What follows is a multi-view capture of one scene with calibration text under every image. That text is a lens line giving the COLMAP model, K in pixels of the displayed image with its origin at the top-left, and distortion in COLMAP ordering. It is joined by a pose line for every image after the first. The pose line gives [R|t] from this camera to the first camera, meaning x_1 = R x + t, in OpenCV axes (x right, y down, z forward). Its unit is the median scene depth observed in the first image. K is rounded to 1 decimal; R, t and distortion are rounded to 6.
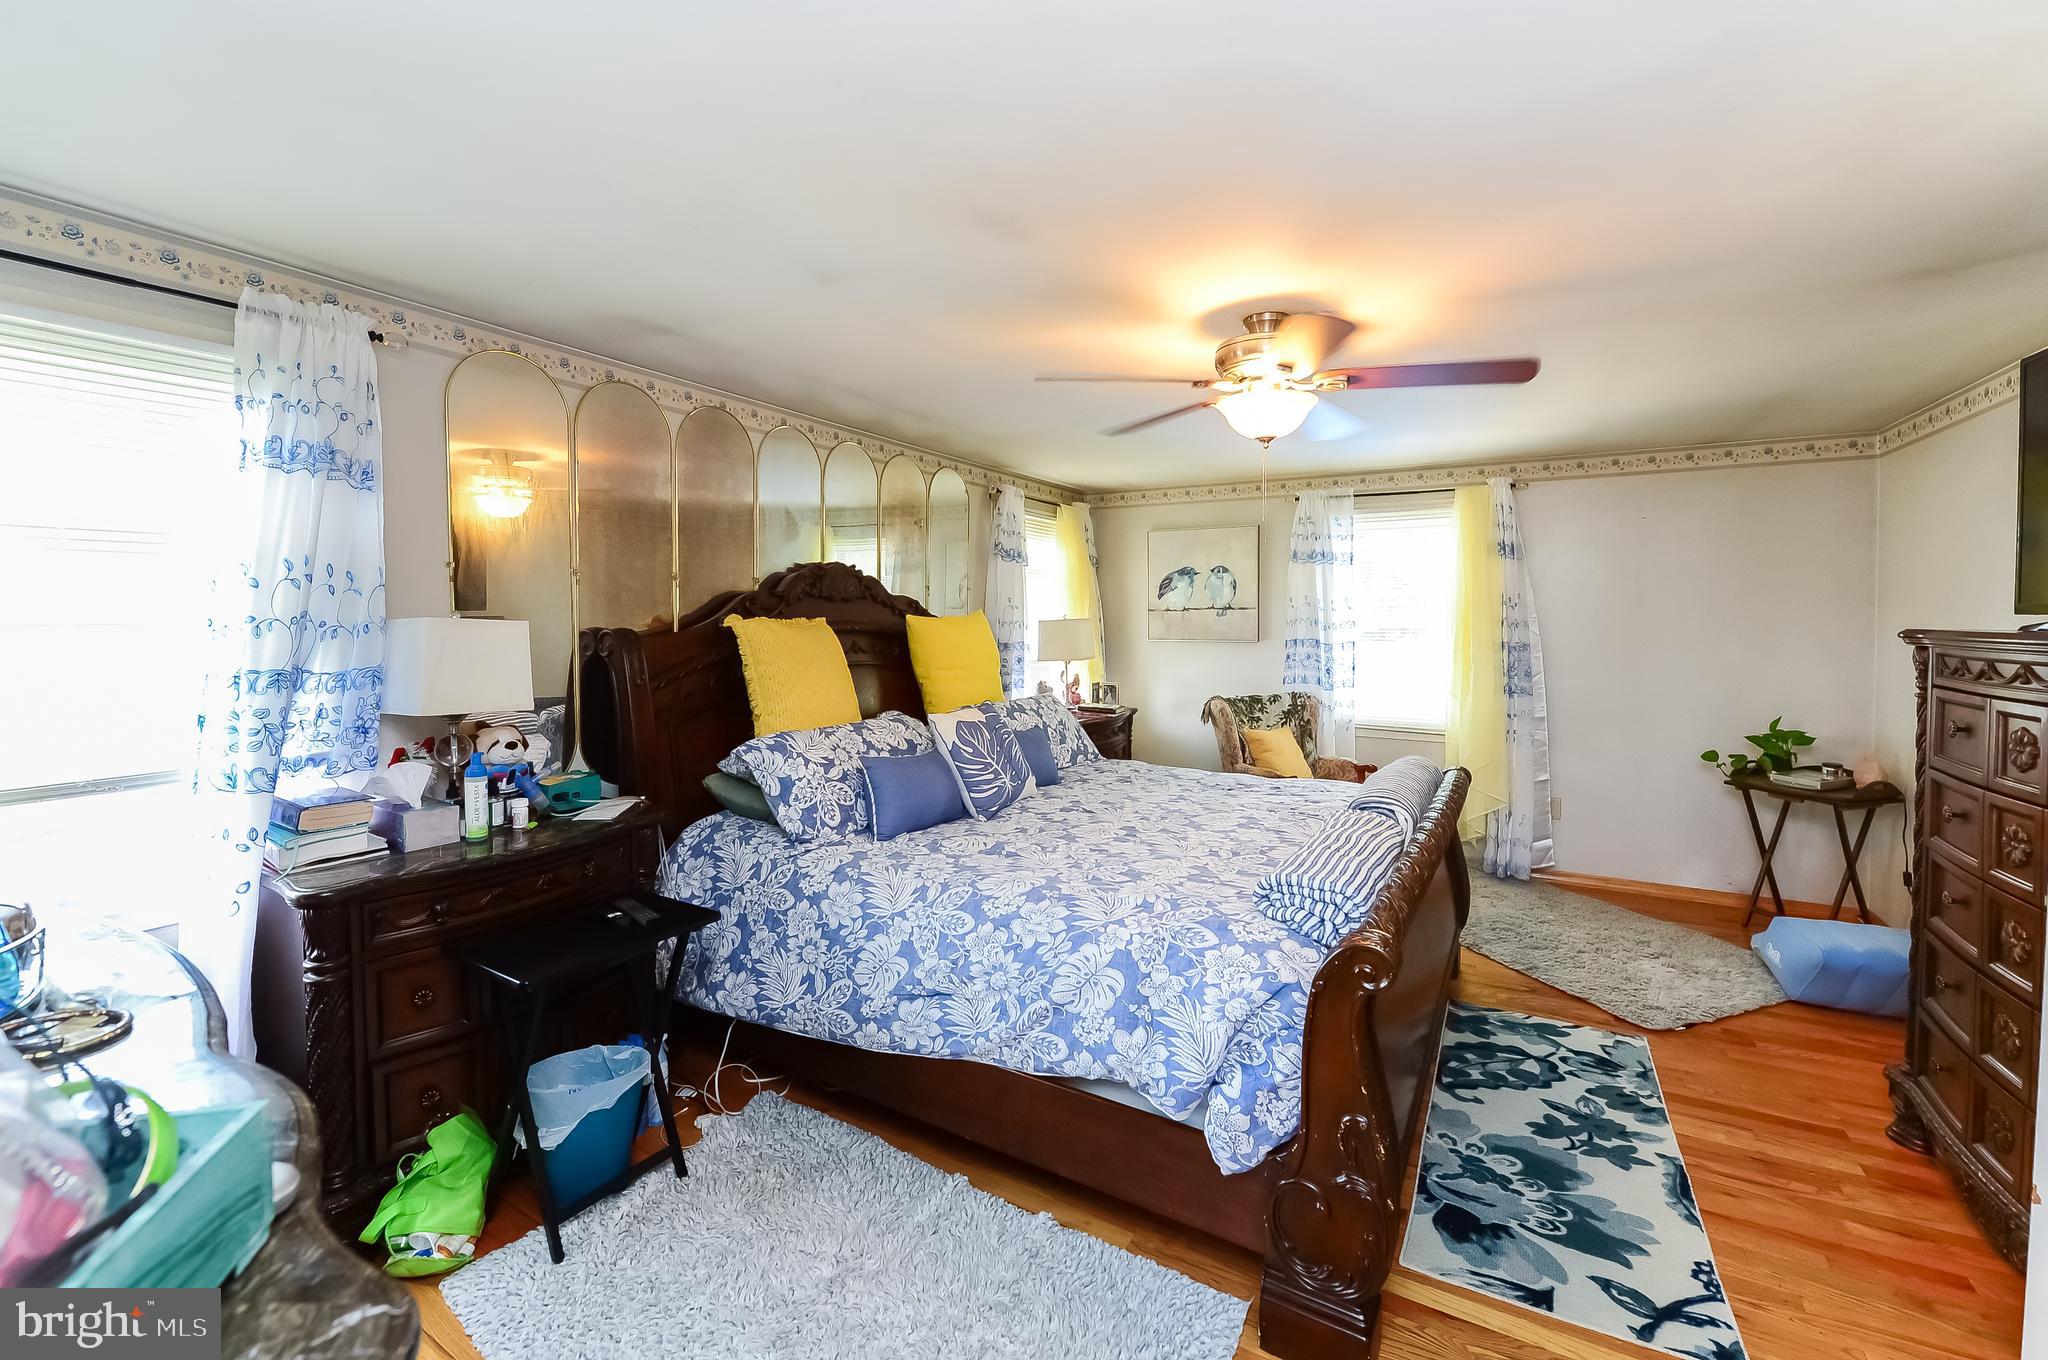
lens RADIAL K [[860.0, 0, 1026.1], [0, 860.0, 629.5], [0, 0, 1]] dist [-0.011543, -0.000110]
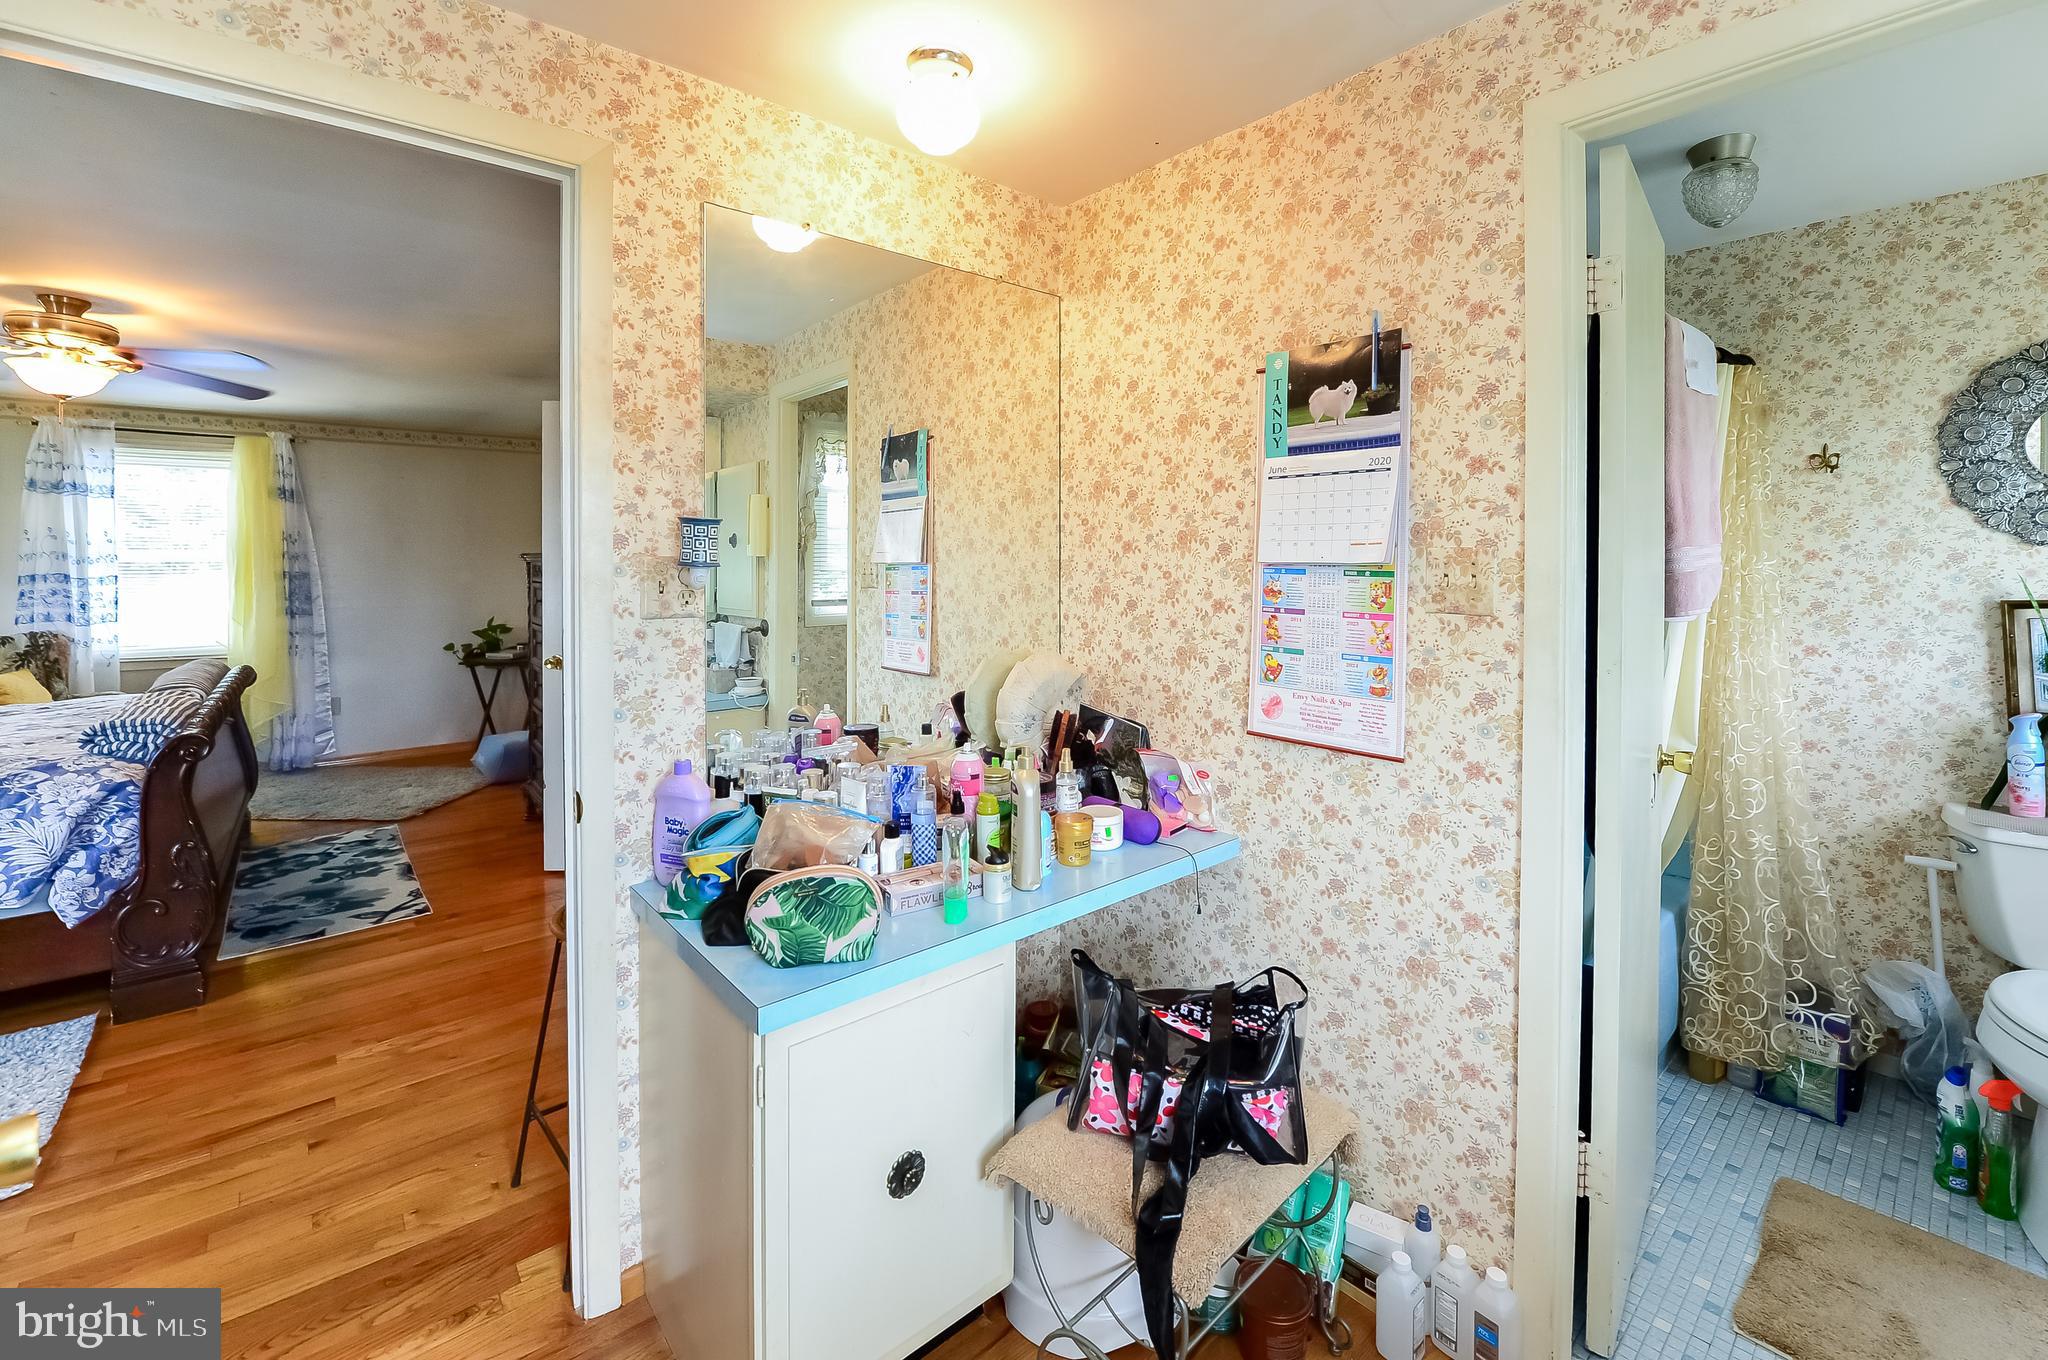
lens RADIAL K [[843.3, 0, 1022.6], [0, 843.3, 563.0], [0, 0, 1]] dist [-0.026330, -0.000129]
pose [[0.330173, -0.004952, 0.943908, -0.322287], [0.018514, 0.999828, -0.001230, 0.040019], [-0.943739, 0.017882, 0.330208, -0.597565]]
